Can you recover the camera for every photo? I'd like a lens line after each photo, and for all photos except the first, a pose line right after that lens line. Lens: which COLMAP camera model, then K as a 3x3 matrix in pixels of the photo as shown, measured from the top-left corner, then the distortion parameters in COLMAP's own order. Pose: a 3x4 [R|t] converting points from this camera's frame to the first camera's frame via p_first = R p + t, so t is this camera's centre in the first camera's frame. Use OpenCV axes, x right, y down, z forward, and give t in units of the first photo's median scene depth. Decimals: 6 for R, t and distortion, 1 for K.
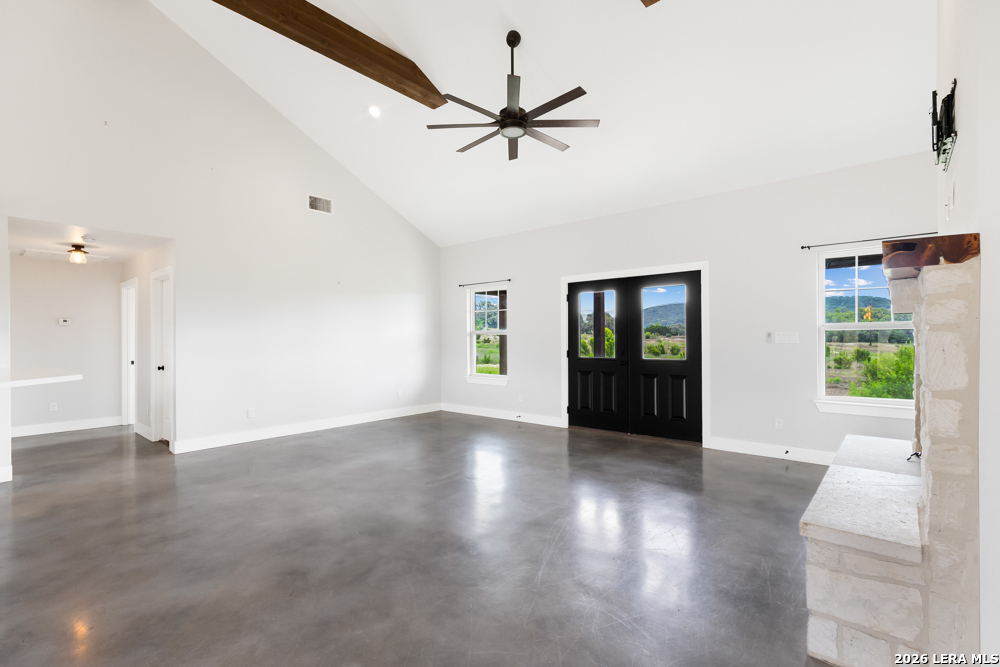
lens RADIAL K [[468.1, 0, 504.8], [0, 468.1, 338.0], [0, 0, 1]] dist [-0.000519, 0.000031]
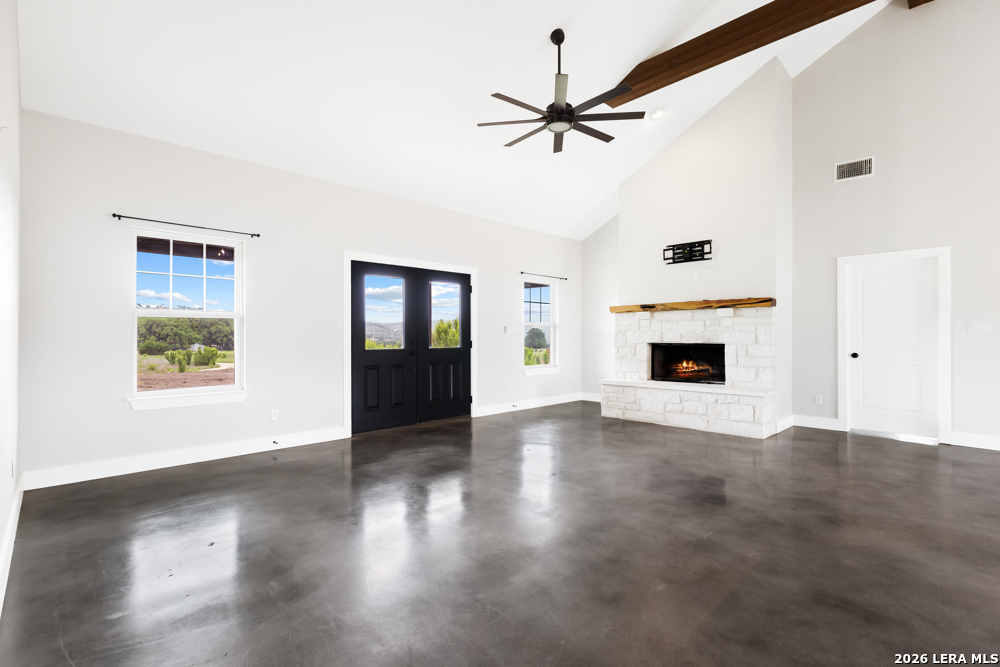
lens RADIAL K [[468.1, 0, 504.7], [0, 468.1, 334.5], [0, 0, 1]] dist [-0.000519, 0.000031]
pose [[0.090983, 0.003256, 0.995847, -0.755798], [-0.006748, 0.999974, -0.002653, 0.014272], [-0.995830, -0.006479, 0.091003, 0.759105]]
